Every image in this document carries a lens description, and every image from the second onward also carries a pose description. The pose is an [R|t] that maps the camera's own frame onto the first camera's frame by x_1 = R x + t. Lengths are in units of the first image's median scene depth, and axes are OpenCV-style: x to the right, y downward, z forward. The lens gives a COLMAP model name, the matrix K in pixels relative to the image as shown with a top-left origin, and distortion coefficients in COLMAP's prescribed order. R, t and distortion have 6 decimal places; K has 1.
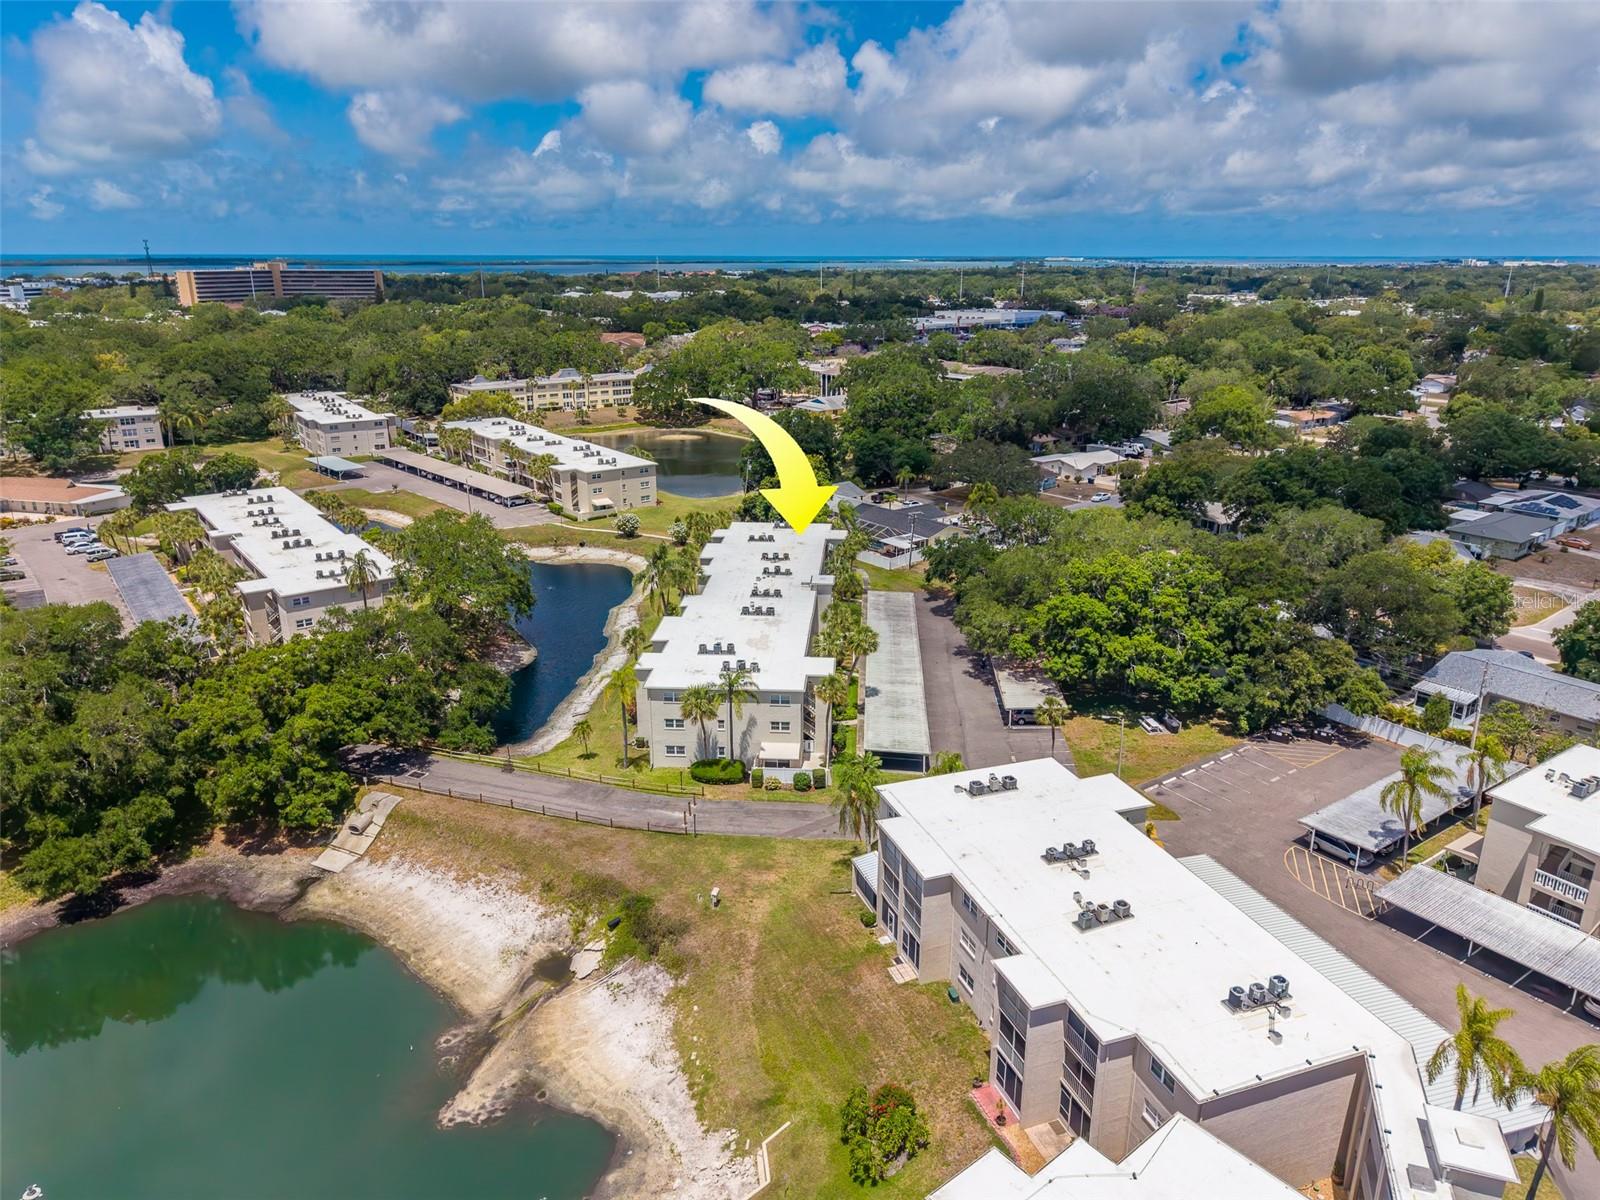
lens RADIAL K [[1089.6, 0, 829.1], [0, 1089.6, 642.7], [0, 0, 1]] dist [0.022140, -0.016931]
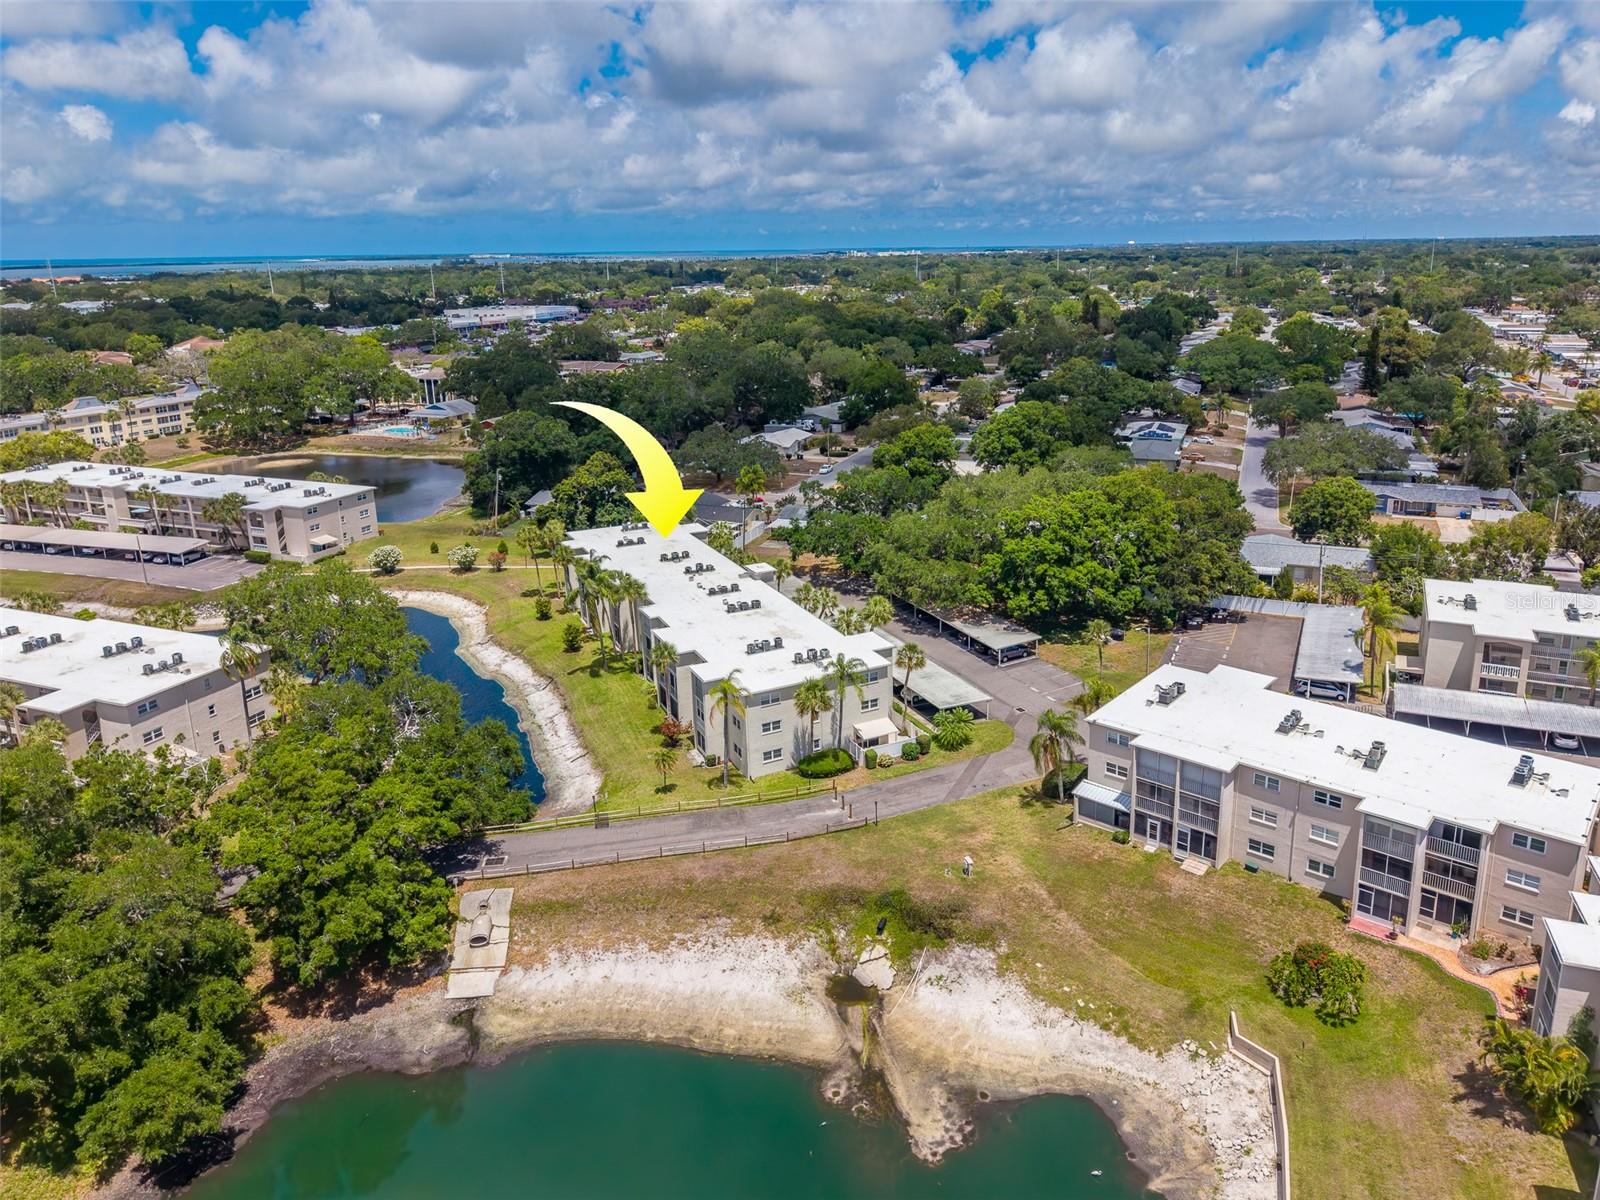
lens RADIAL K [[1089.6, 0, 887.2], [0, 1089.6, 533.8], [0, 0, 1]] dist [0.022140, -0.016931]
pose [[0.852767, -0.147354, 0.501074, -0.258500], [0.190216, 0.981111, -0.035201, -0.020139], [-0.486423, 0.125331, 0.864688, 0.047888]]
